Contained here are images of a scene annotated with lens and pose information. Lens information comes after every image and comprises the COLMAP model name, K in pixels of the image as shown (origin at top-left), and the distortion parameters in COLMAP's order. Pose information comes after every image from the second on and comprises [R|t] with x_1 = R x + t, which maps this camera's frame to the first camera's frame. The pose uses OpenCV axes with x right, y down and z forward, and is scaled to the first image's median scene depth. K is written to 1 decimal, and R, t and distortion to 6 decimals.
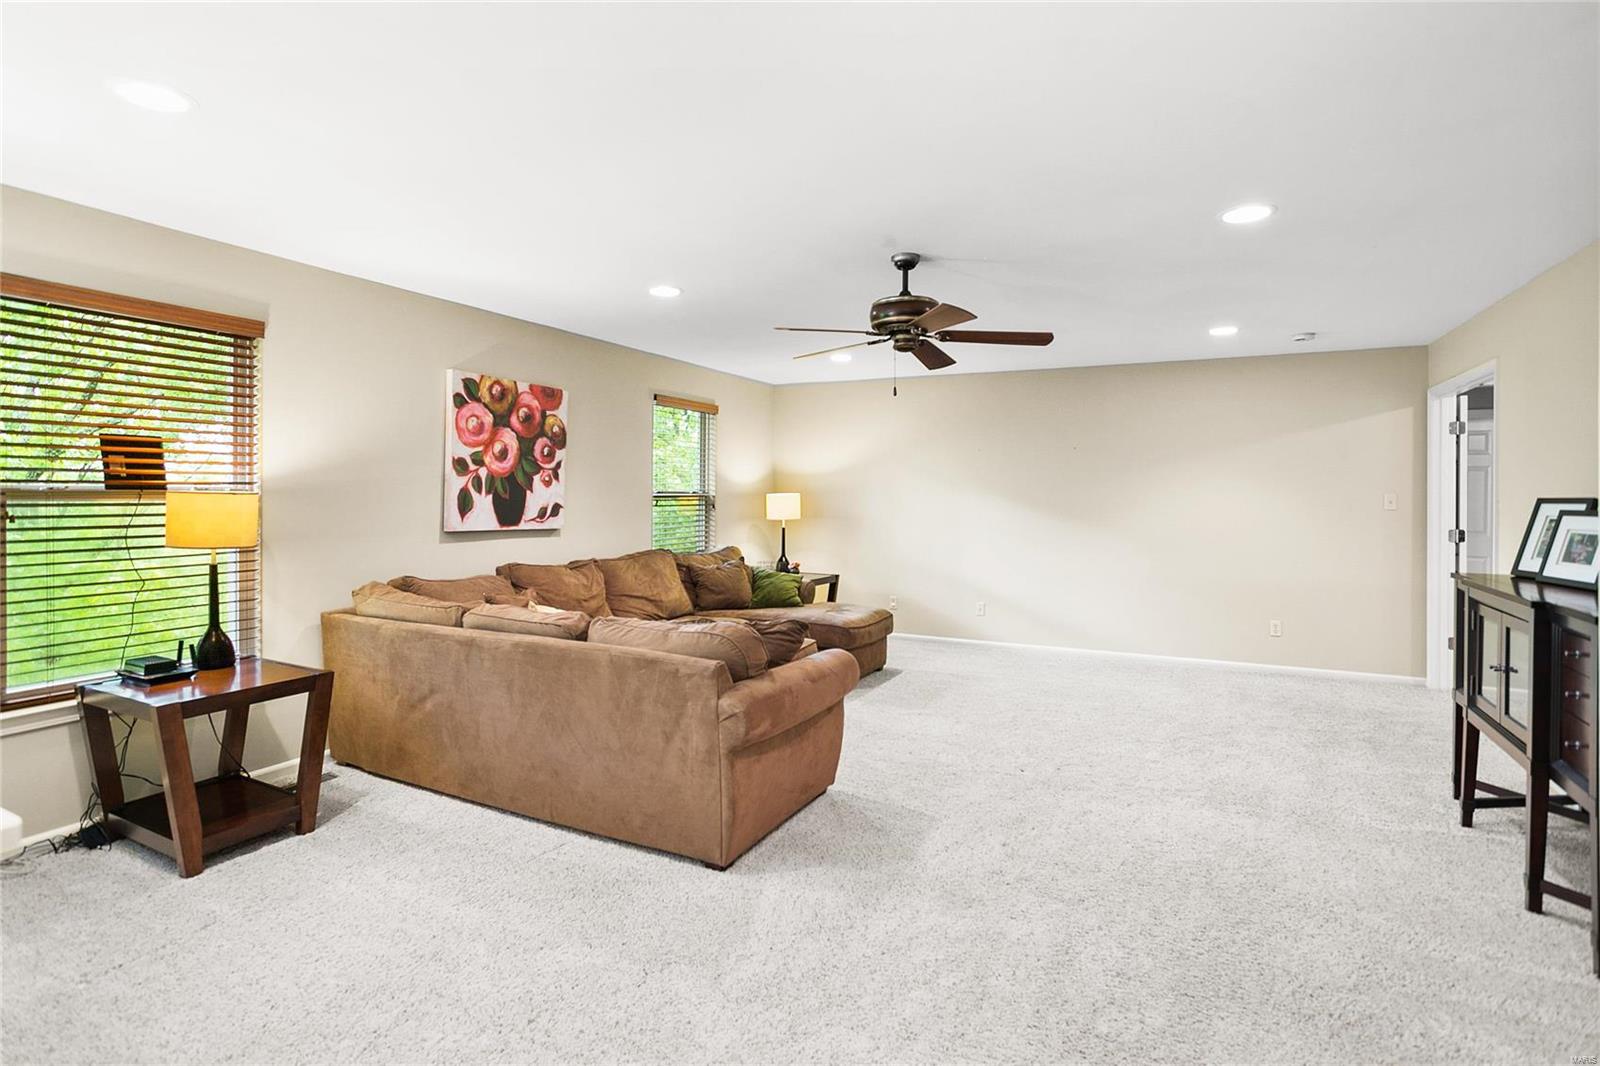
lens RADIAL K [[766.2, 0, 782.5], [0, 766.2, 501.3], [0, 0, 1]] dist [-0.002183, 0.002638]
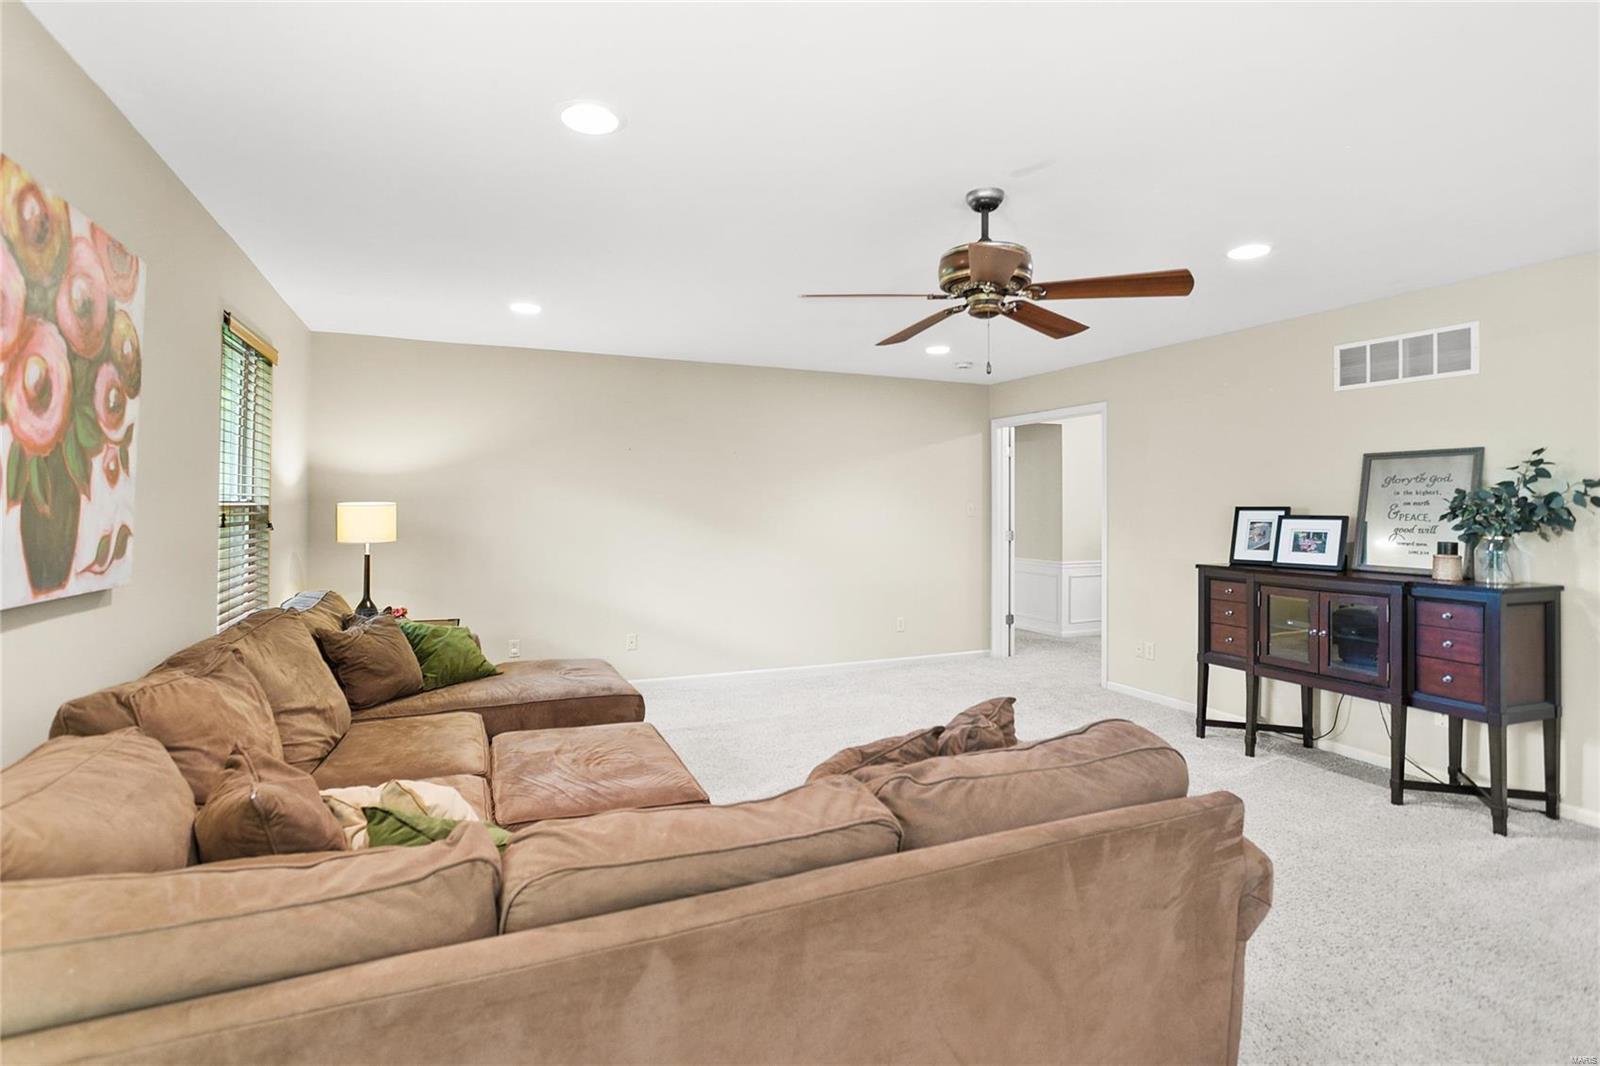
lens RADIAL K [[766.2, 0, 775.6], [0, 766.2, 497.9], [0, 0, 1]] dist [-0.002183, 0.002638]
pose [[0.652604, 0.005458, 0.757680, -0.398648], [0.006516, 0.999897, -0.012816, -0.005087], [-0.757672, 0.013301, 0.652501, 0.482665]]
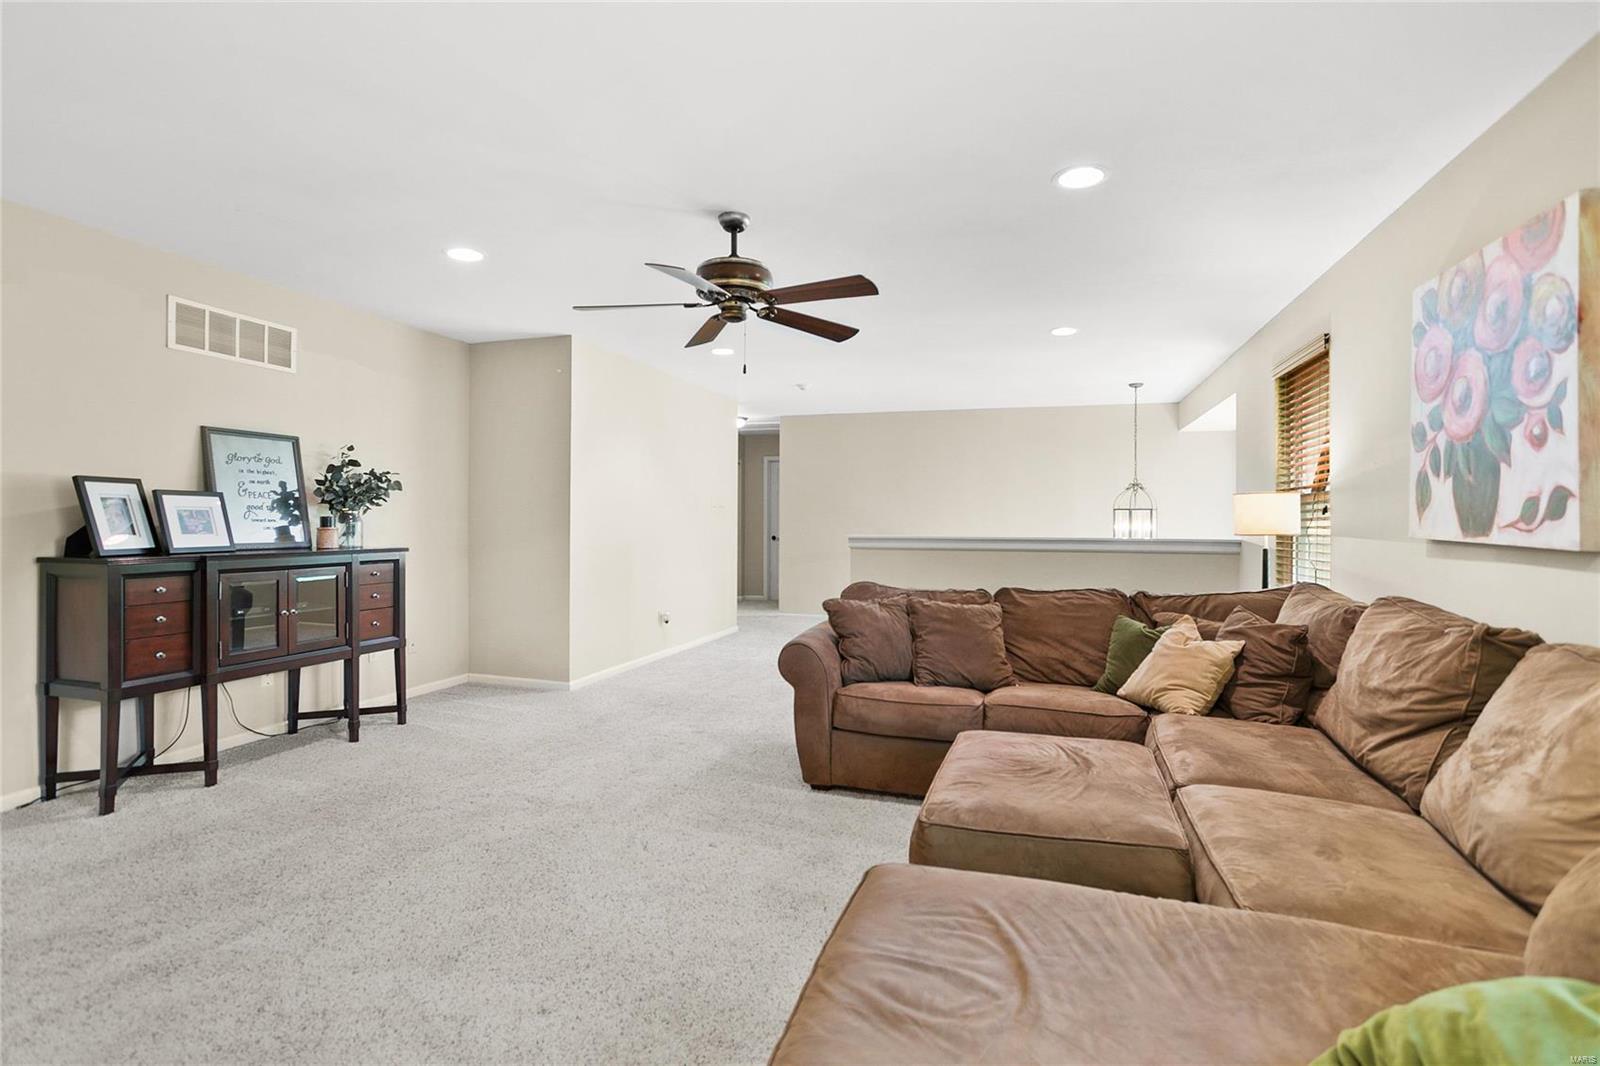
lens RADIAL K [[766.2, 0, 803.3], [0, 766.2, 530.3], [0, 0, 1]] dist [-0.002183, 0.002638]
pose [[-0.984315, -0.009579, -0.176162, 0.176456], [-0.012780, 0.999773, 0.017045, 0.024950], [0.175959, 0.019029, -0.984214, 1.395433]]
